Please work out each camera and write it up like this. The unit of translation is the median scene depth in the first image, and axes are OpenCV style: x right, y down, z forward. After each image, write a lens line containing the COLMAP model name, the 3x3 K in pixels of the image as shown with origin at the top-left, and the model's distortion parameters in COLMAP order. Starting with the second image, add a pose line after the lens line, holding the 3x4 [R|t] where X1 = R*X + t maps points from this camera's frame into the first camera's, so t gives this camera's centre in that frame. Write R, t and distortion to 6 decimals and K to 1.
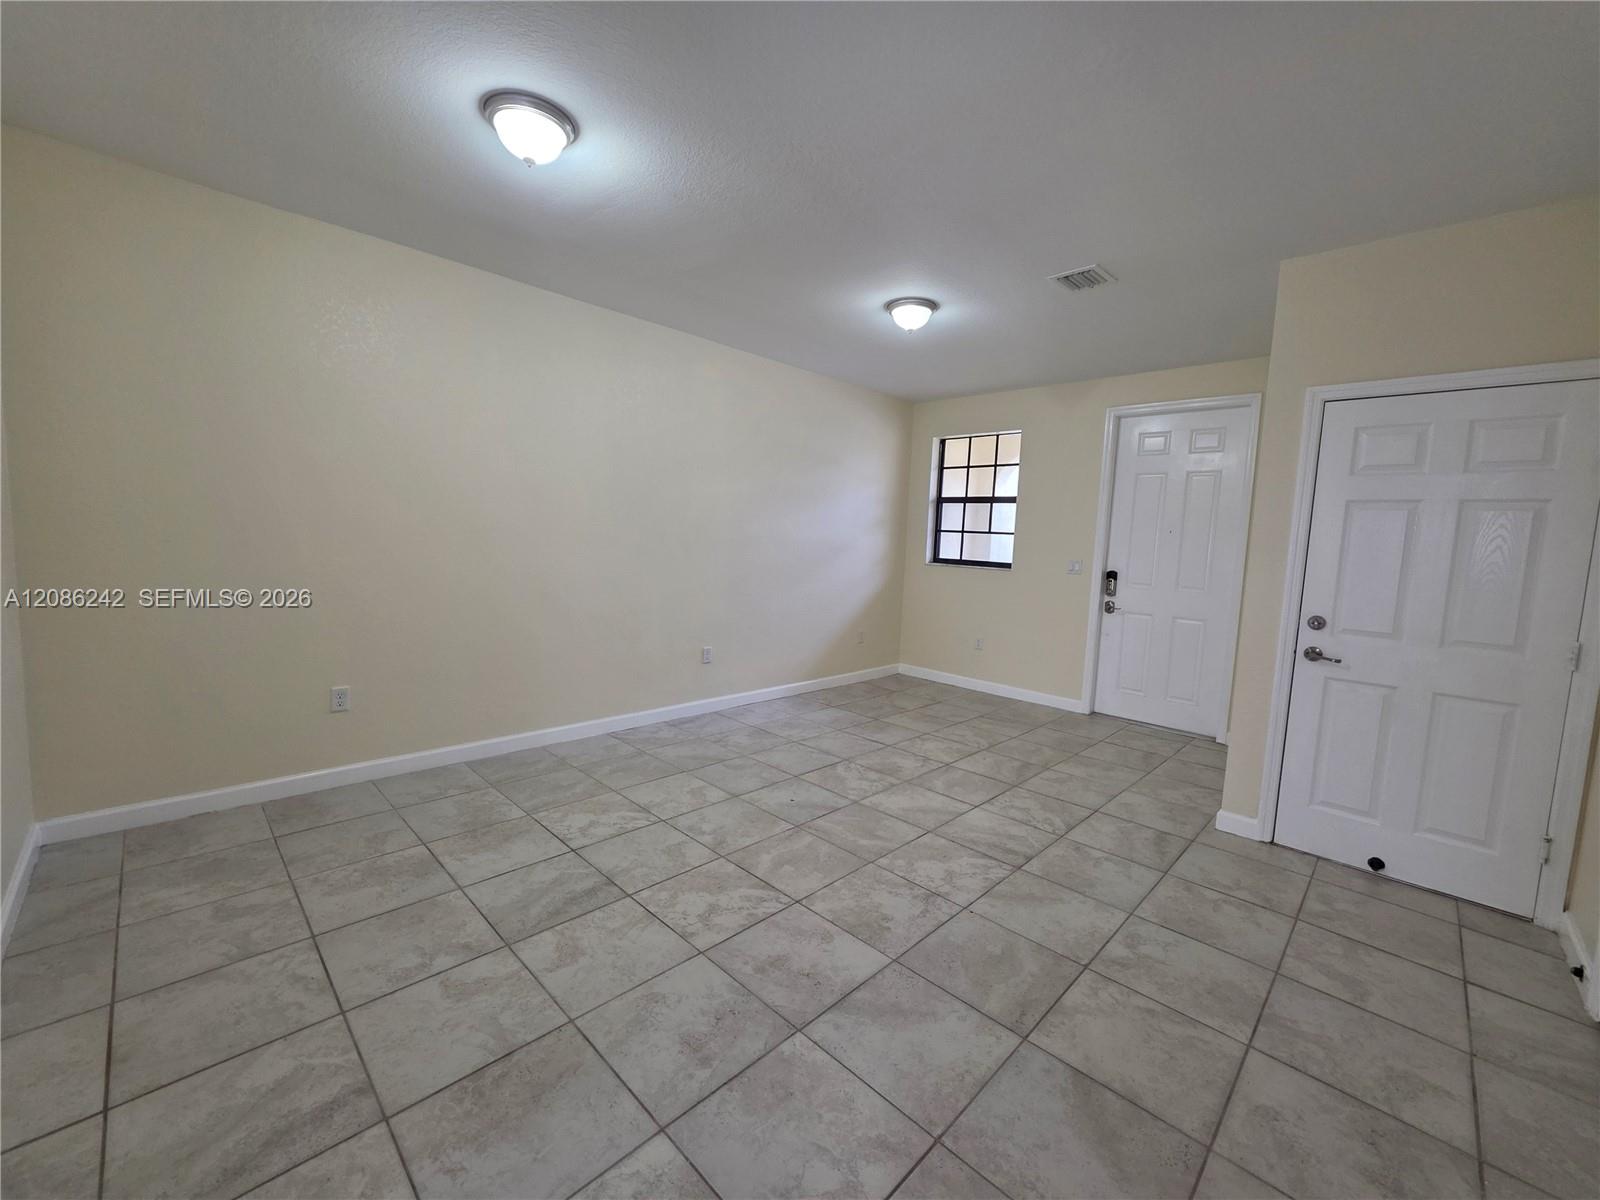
lens RADIAL K [[643.1, 0, 798.9], [0, 643.1, 595.7], [0, 0, 1]] dist [-0.004211, 0.001246]
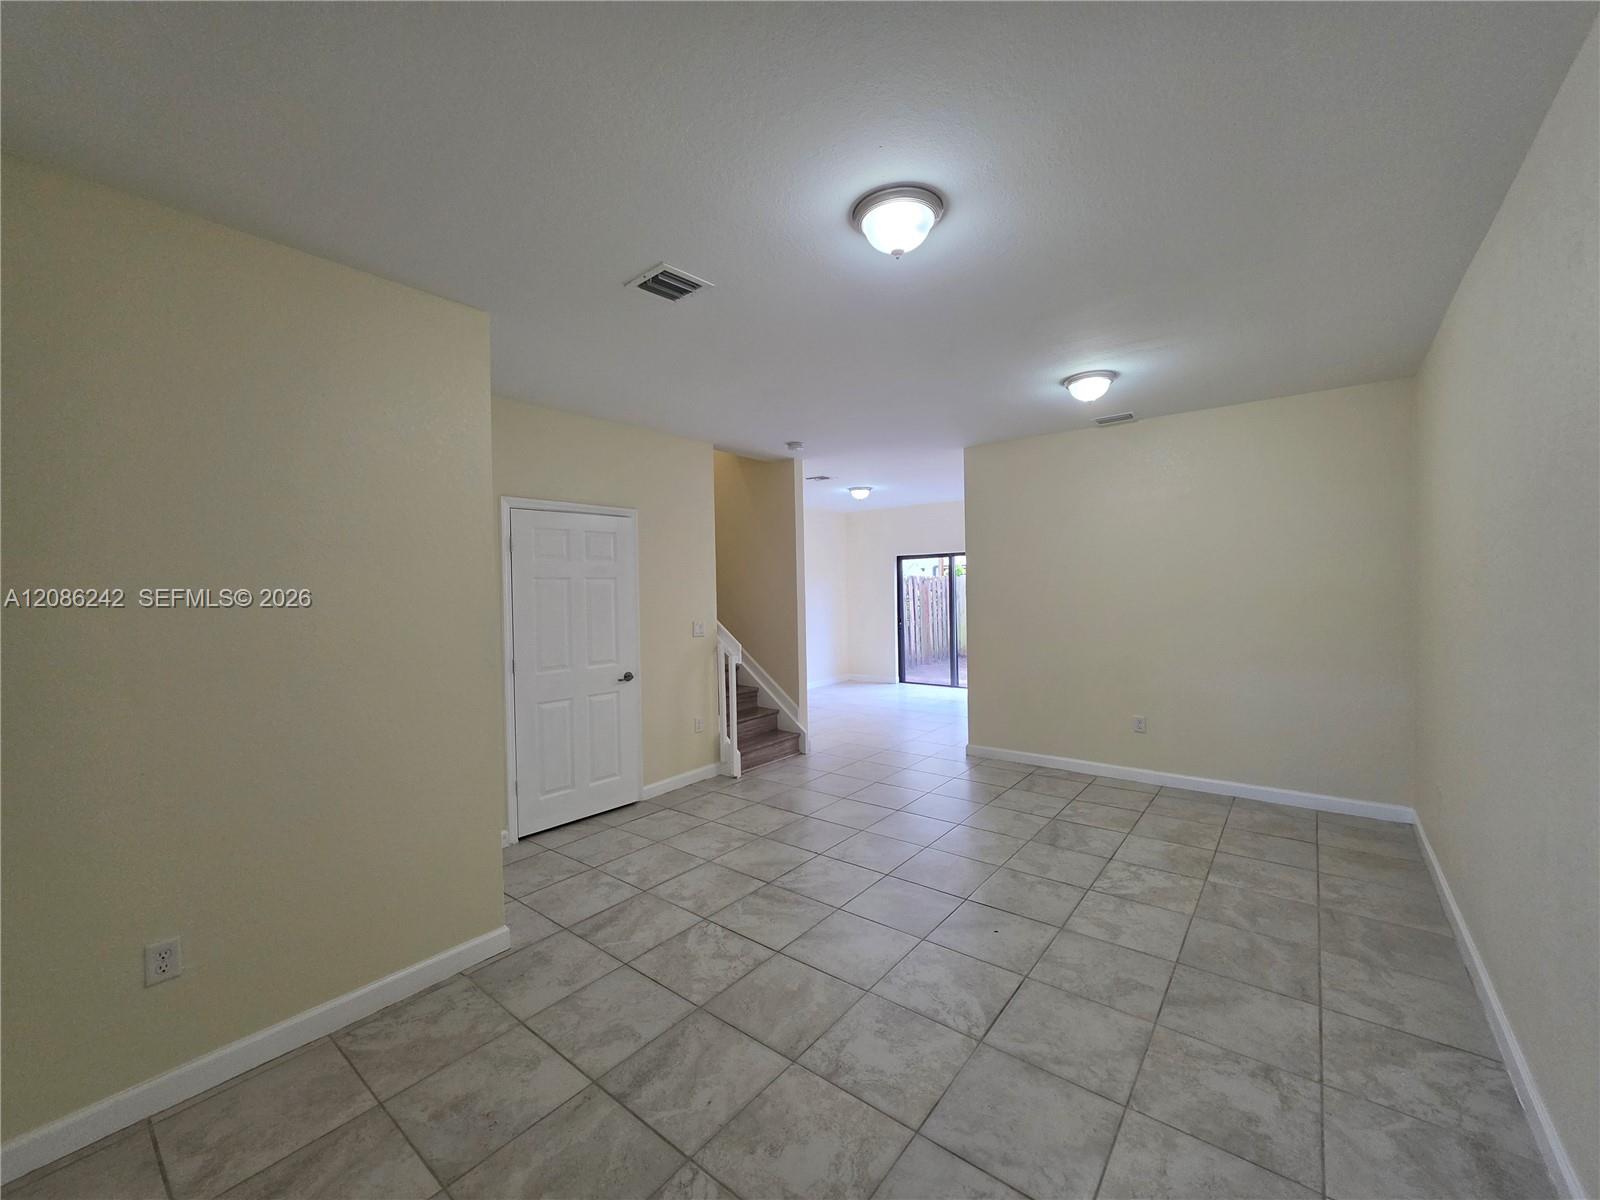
lens RADIAL K [[643.1, 0, 794.8], [0, 643.1, 608.9], [0, 0, 1]] dist [-0.004211, 0.001246]
pose [[-0.995044, -0.020751, -0.097244, 0.335909], [-0.032652, 0.991939, 0.122435, -0.194516], [0.093920, 0.125004, -0.987701, 1.709493]]
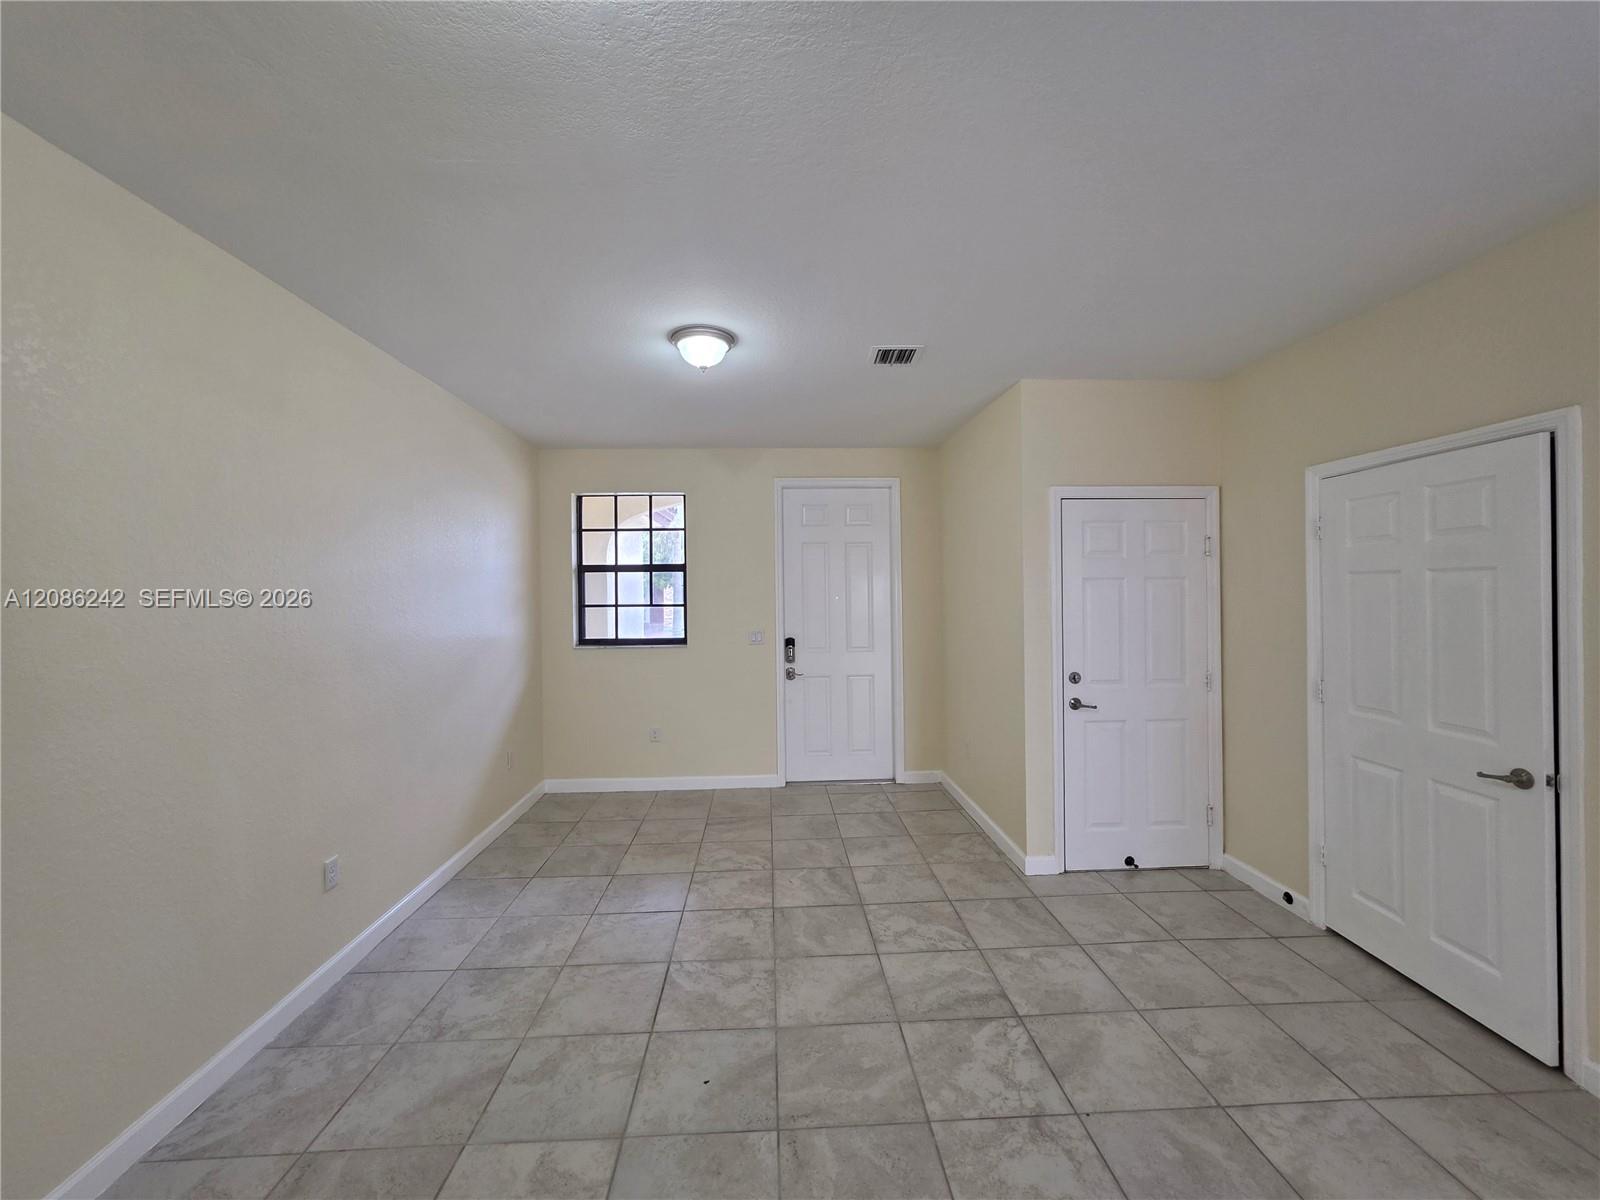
lens RADIAL K [[643.1, 0, 798.2], [0, 643.1, 595.5], [0, 0, 1]] dist [-0.004211, 0.001246]
pose [[0.677820, -0.055207, 0.733152, -0.365957], [0.109365, 0.993654, -0.026288, -0.117180], [-0.727048, 0.097999, 0.679556, 0.457080]]
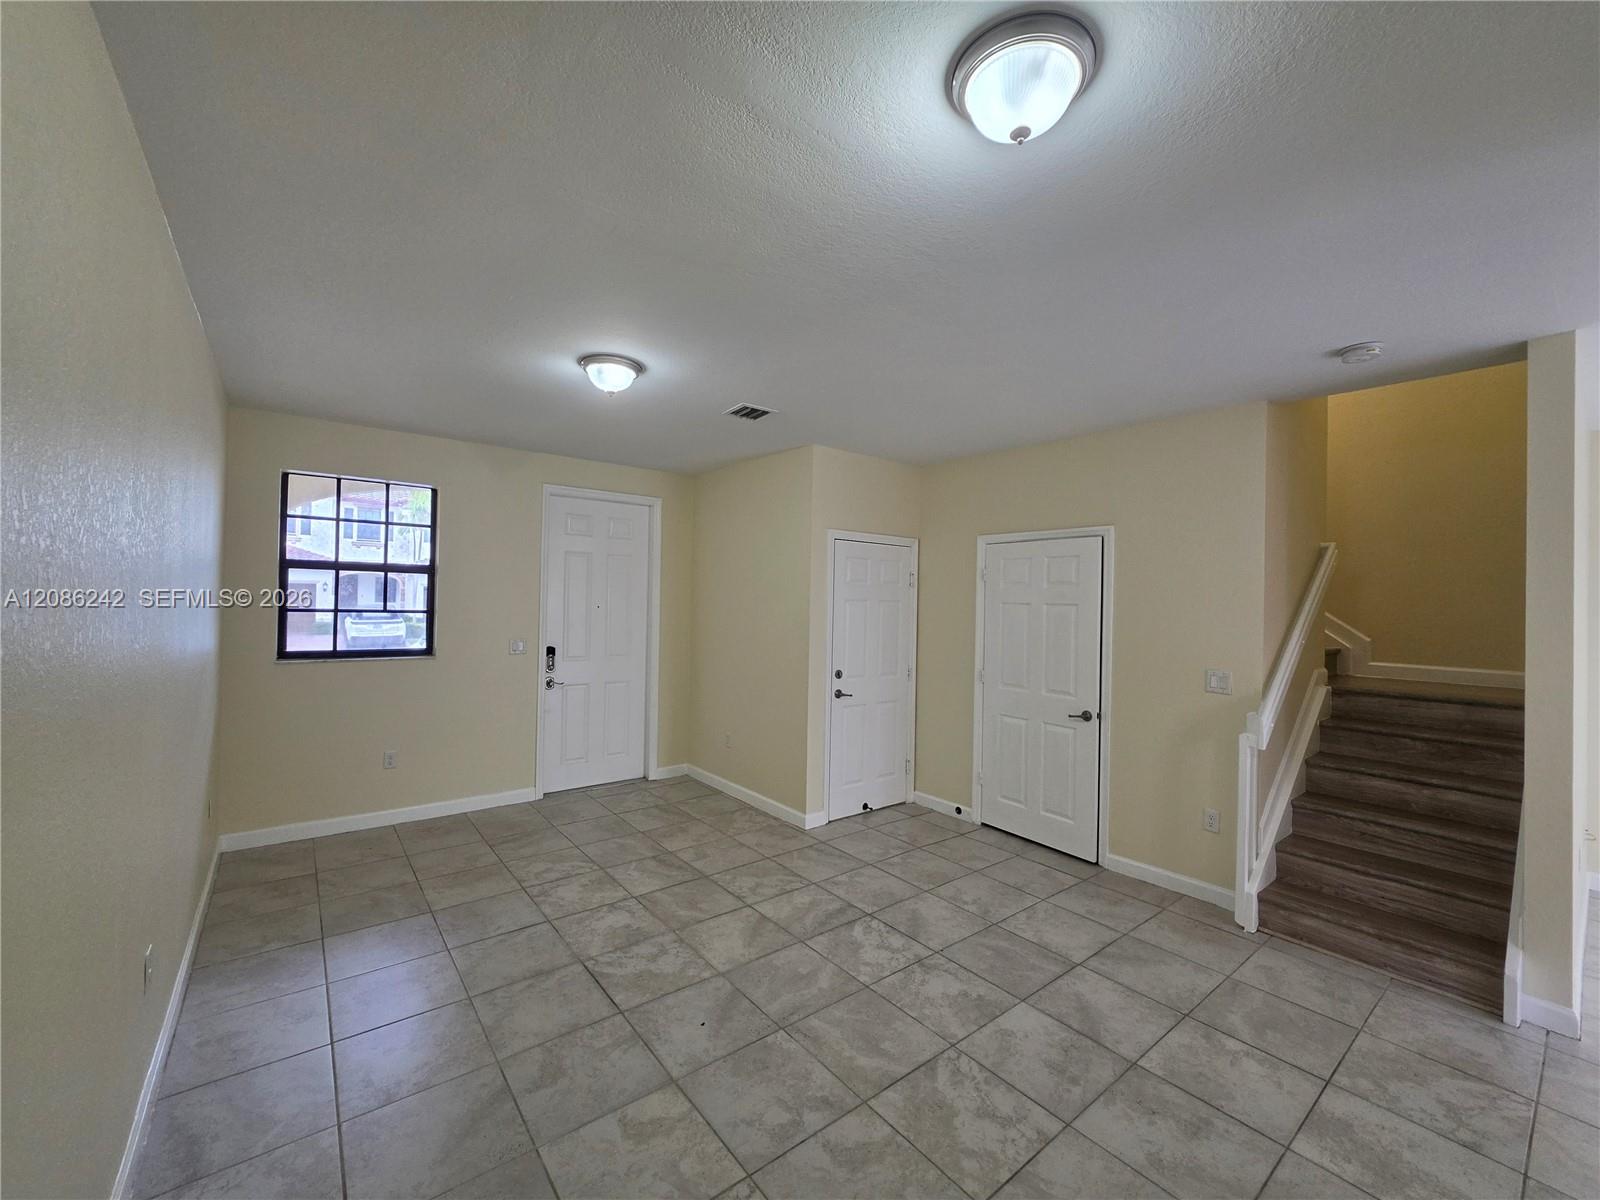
lens RADIAL K [[643.1, 0, 800.4], [0, 643.1, 597.1], [0, 0, 1]] dist [-0.004211, 0.001246]
pose [[0.127220, -0.036139, 0.991216, -0.681069], [0.076181, 0.996740, 0.026563, -0.171163], [-0.988945, 0.072132, 0.129558, 0.738812]]
